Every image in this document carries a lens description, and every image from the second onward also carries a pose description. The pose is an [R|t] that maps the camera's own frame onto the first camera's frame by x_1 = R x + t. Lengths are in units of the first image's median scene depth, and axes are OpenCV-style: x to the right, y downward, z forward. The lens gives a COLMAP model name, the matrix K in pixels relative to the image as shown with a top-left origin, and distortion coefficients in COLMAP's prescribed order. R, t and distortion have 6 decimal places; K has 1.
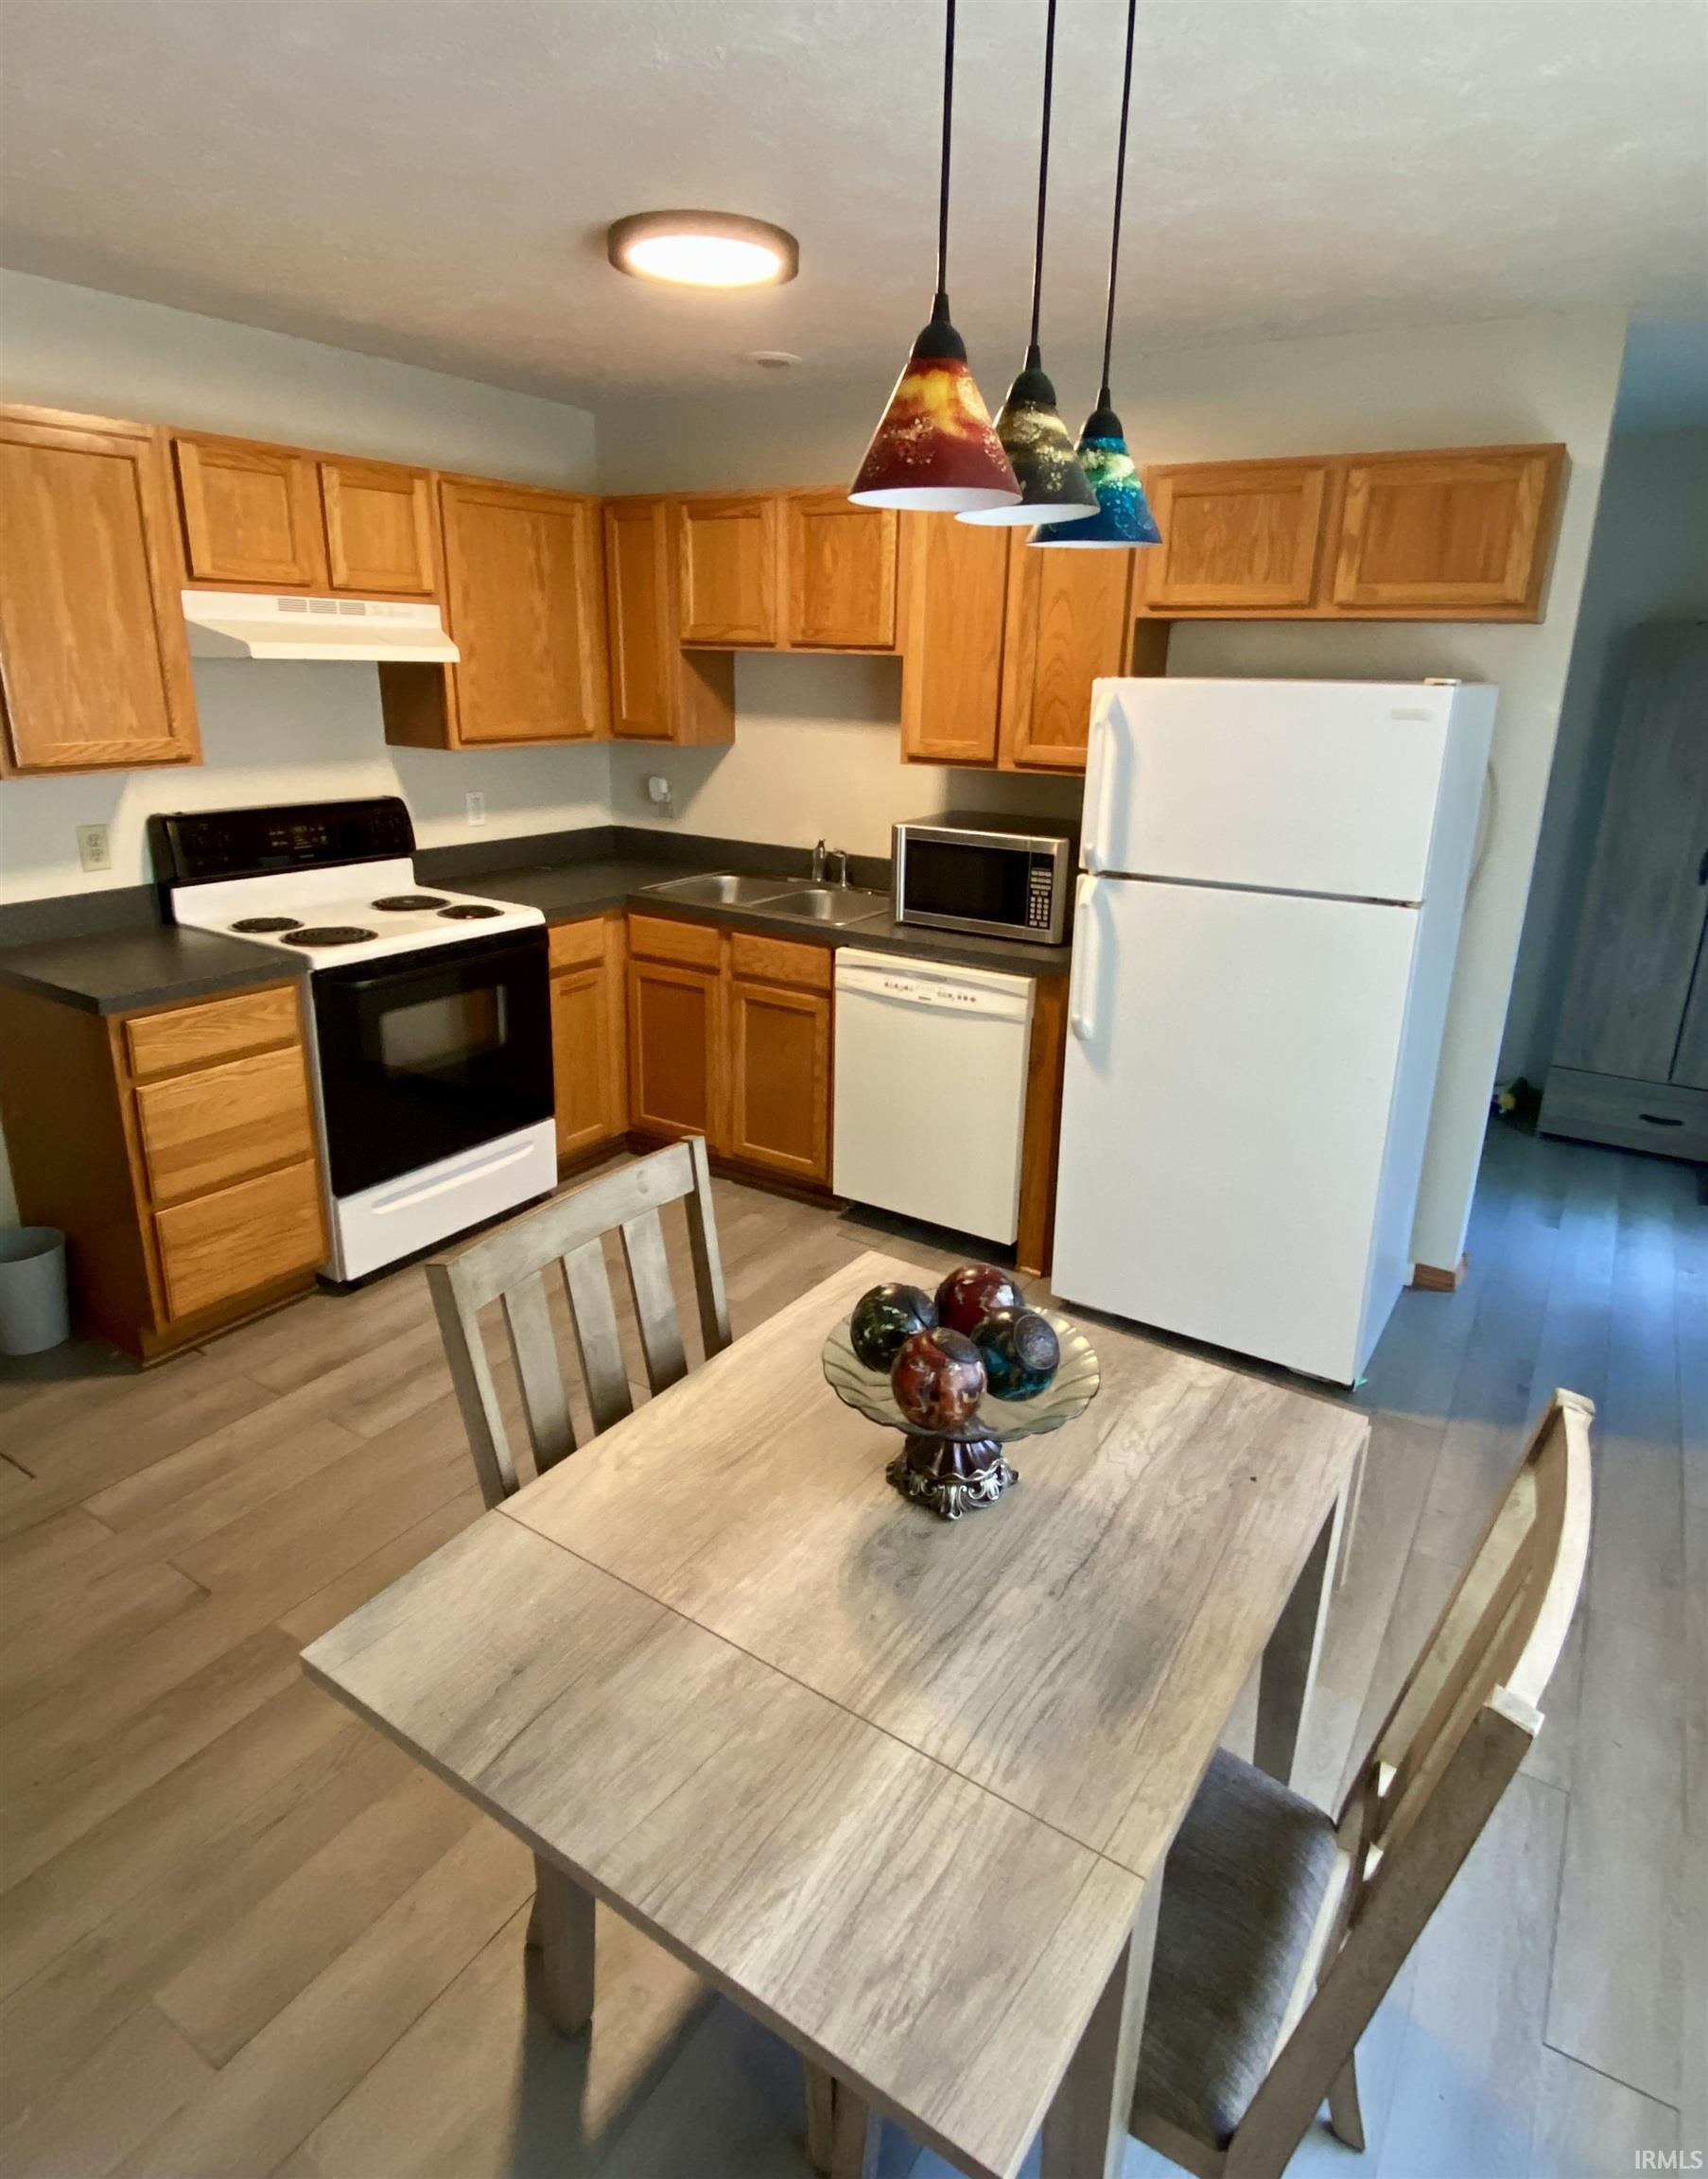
lens RADIAL K [[1207.2, 0, 854.0], [0, 1207.2, 1089.5], [0, 0, 1]] dist [0.032661, -0.000025]
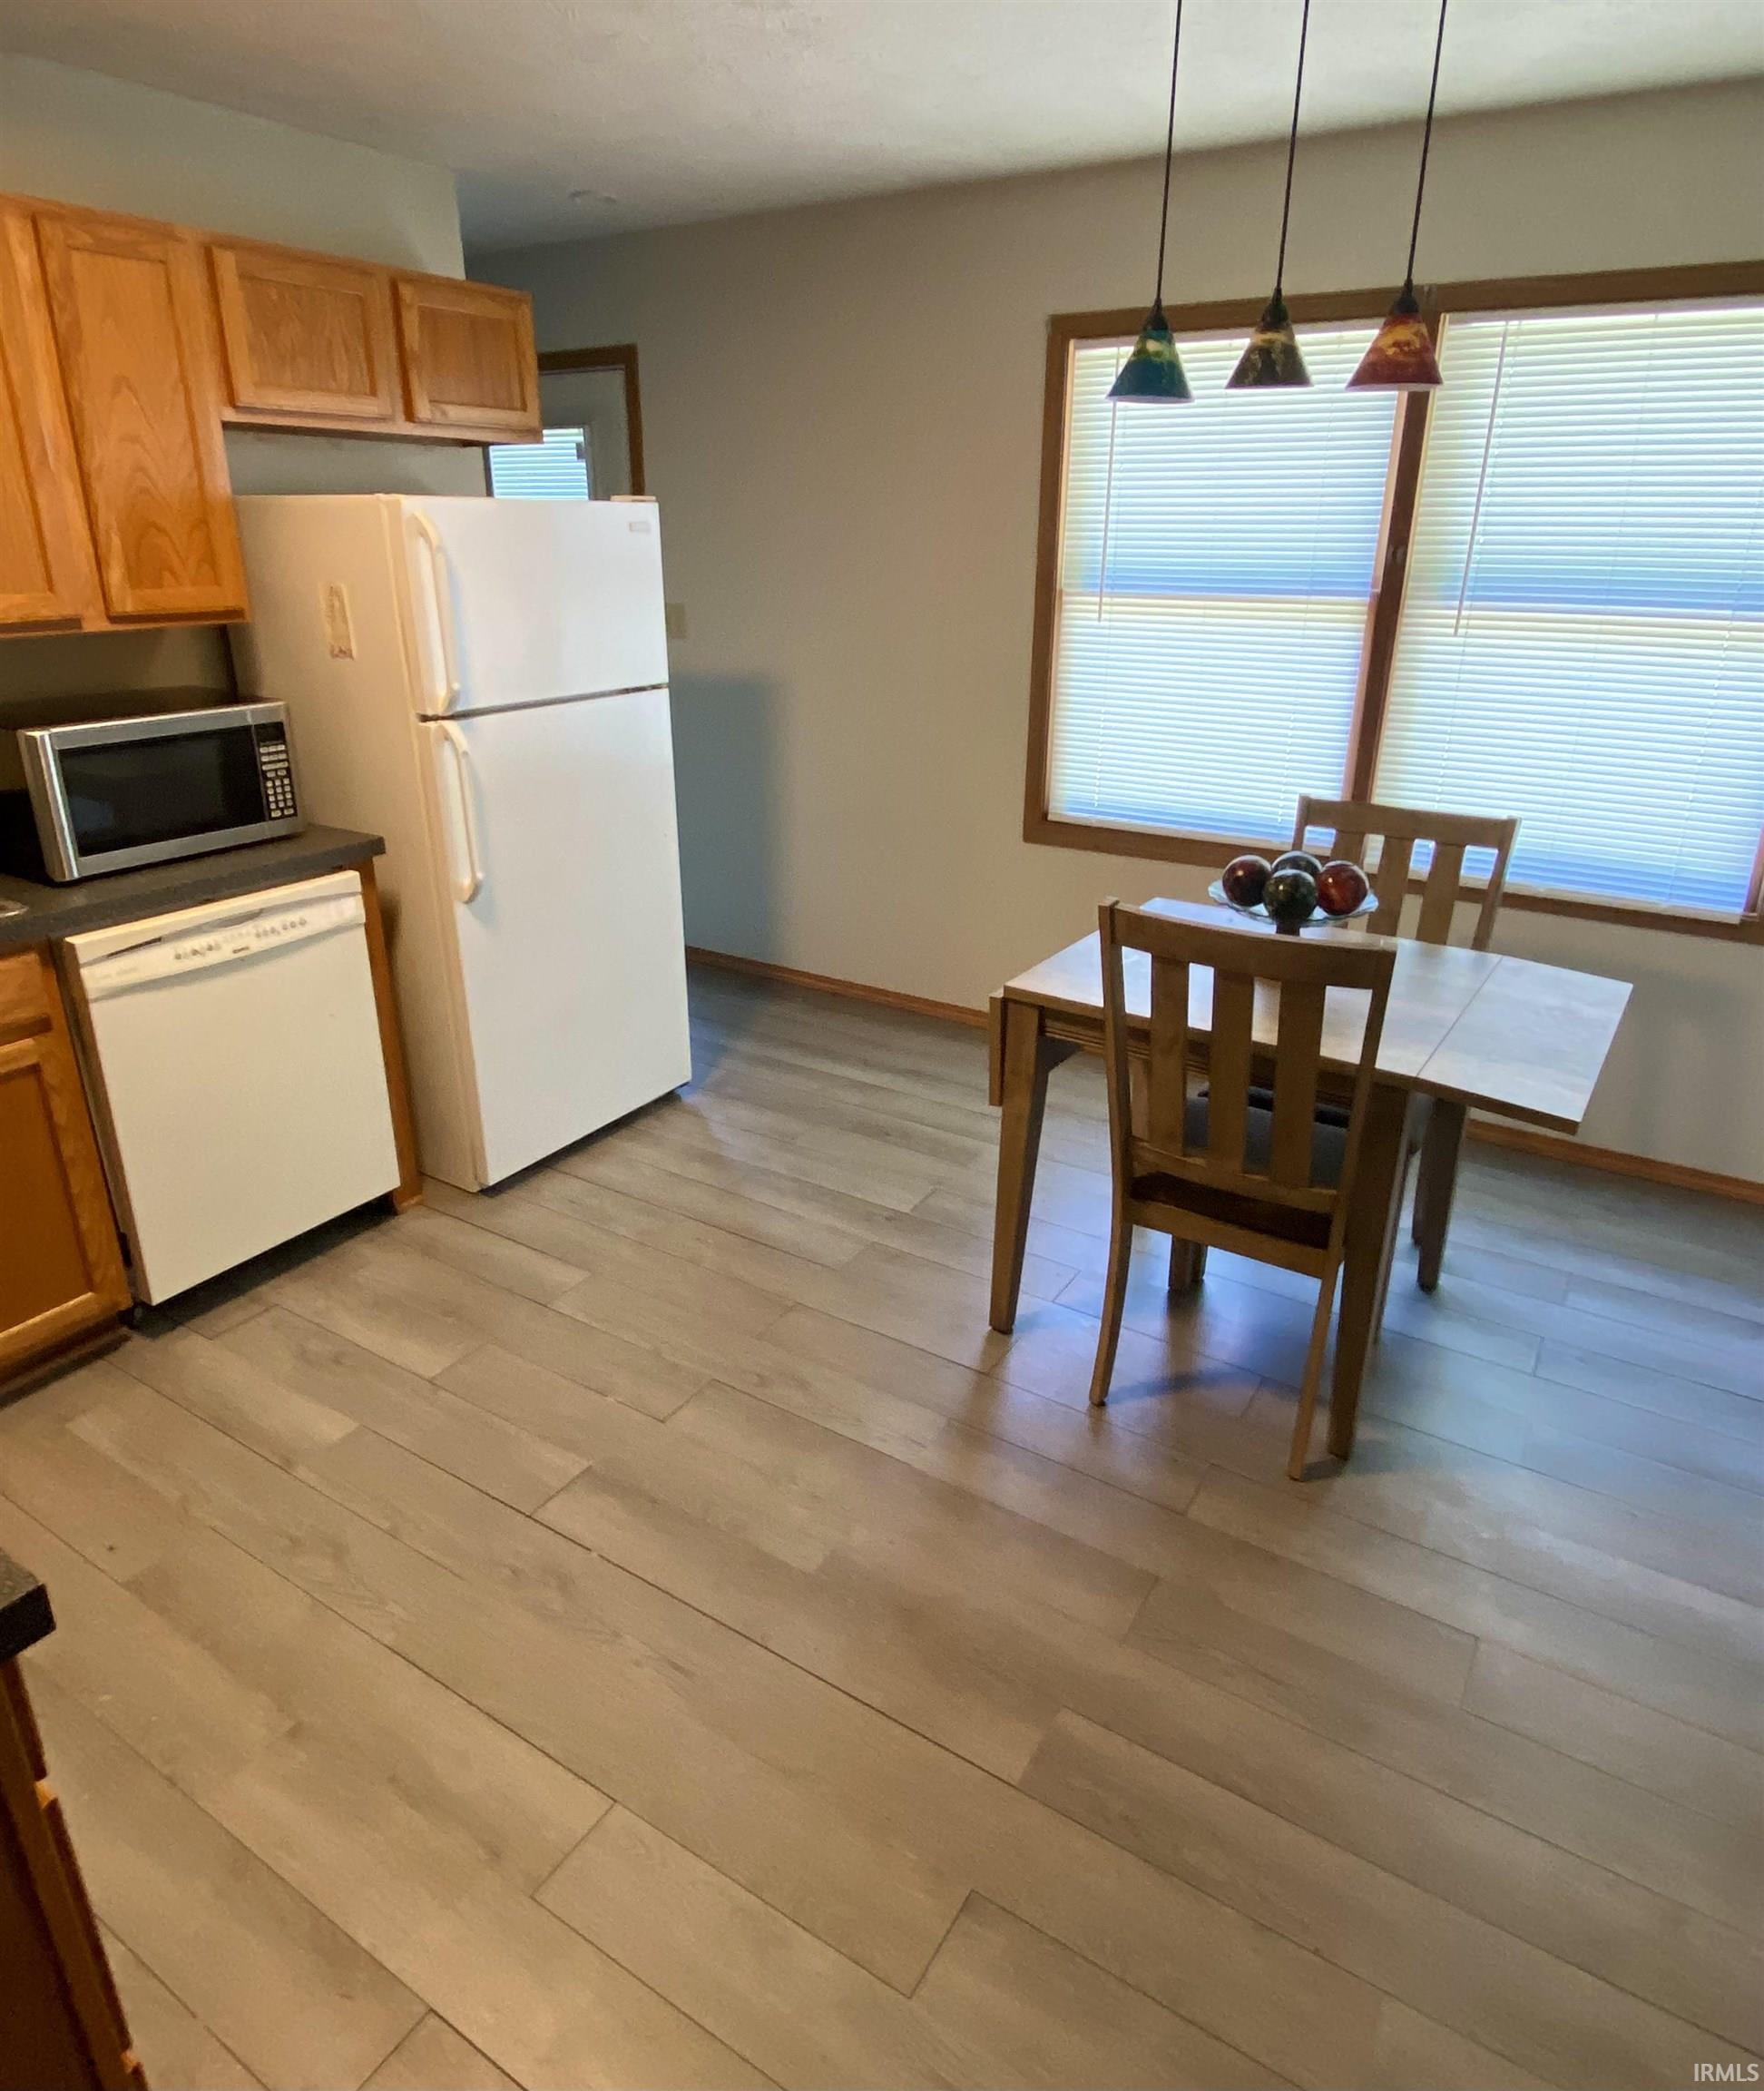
lens RADIAL K [[1300.0, 0, 882.0], [0, 1300.0, 1045.5], [0, 0, 1]] dist [-0.002259, -0.001663]
pose [[-0.020548, -0.398069, 0.917126, -0.696792], [0.308682, 0.869977, 0.384520, -0.209375], [-0.950943, 0.291001, 0.105000, 0.576944]]
